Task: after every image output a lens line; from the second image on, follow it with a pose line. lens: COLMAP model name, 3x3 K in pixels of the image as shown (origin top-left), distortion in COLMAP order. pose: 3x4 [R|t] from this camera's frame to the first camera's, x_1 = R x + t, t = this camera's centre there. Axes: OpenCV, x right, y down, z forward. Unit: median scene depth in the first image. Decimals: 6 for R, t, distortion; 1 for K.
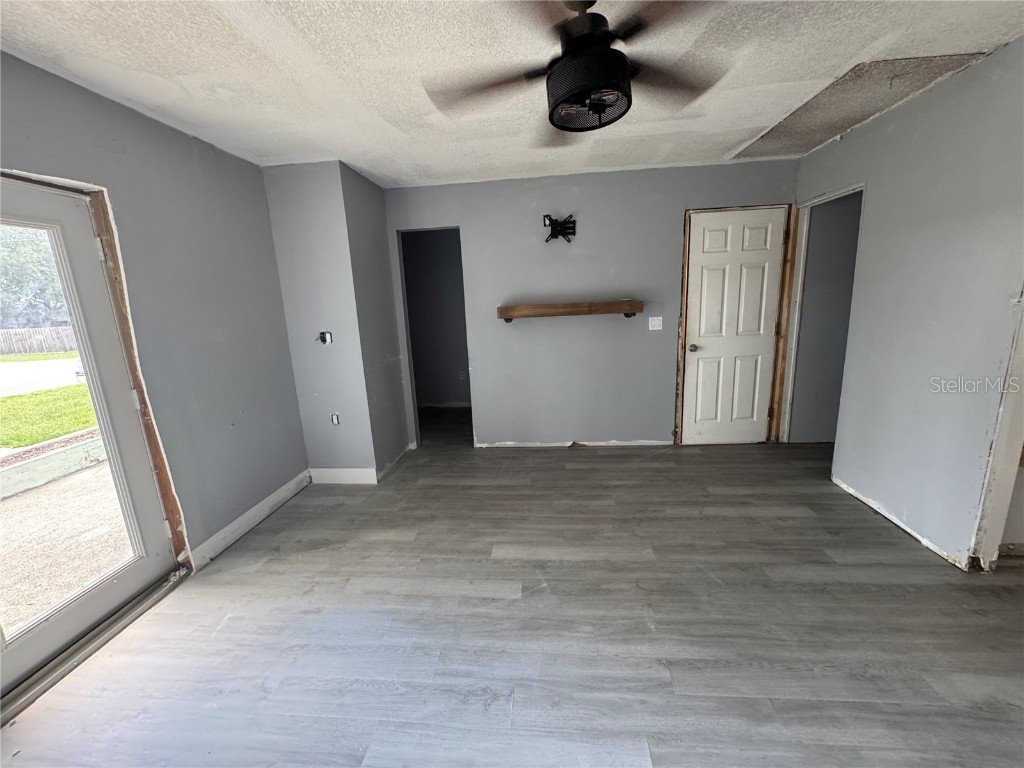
lens RADIAL K [[411.0, 0, 512.0], [0, 411.0, 384.0], [0, 0, 1]] dist [-0.002115, -0.000128]
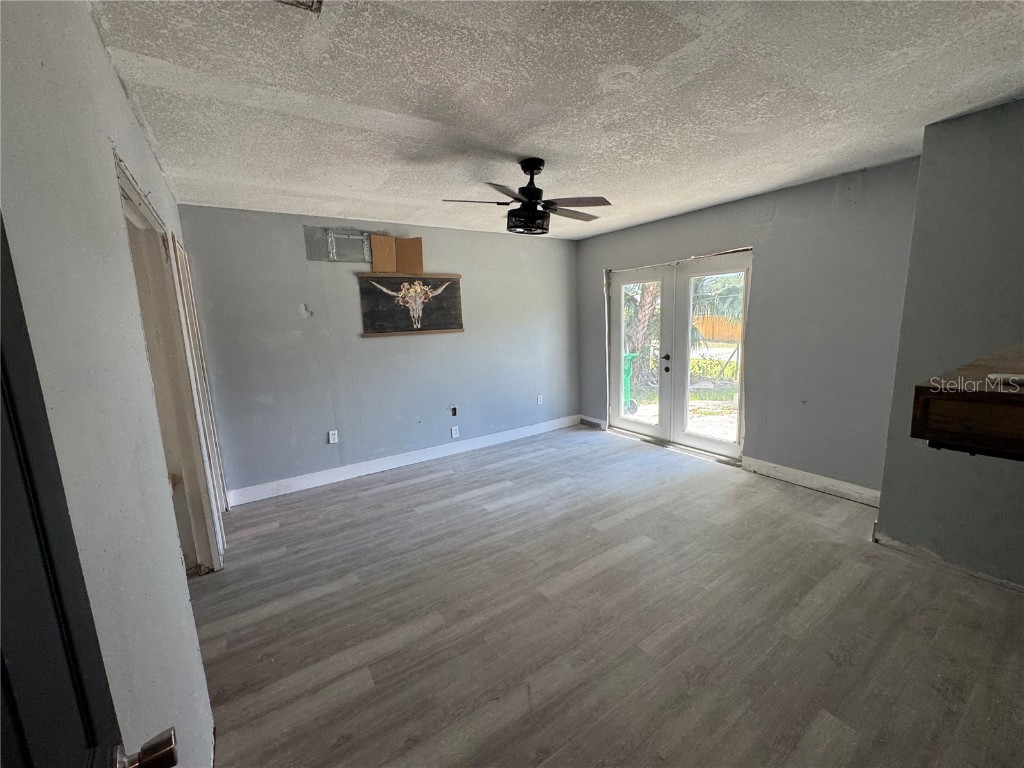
lens RADIAL K [[411.0, 0, 512.0], [0, 411.0, 384.0], [0, 0, 1]] dist [-0.002115, -0.000128]
pose [[-0.778618, 0.175070, -0.602581, 1.034534], [-0.061013, 0.934620, 0.350376, -0.447329], [0.624524, 0.309575, -0.717030, 1.723347]]
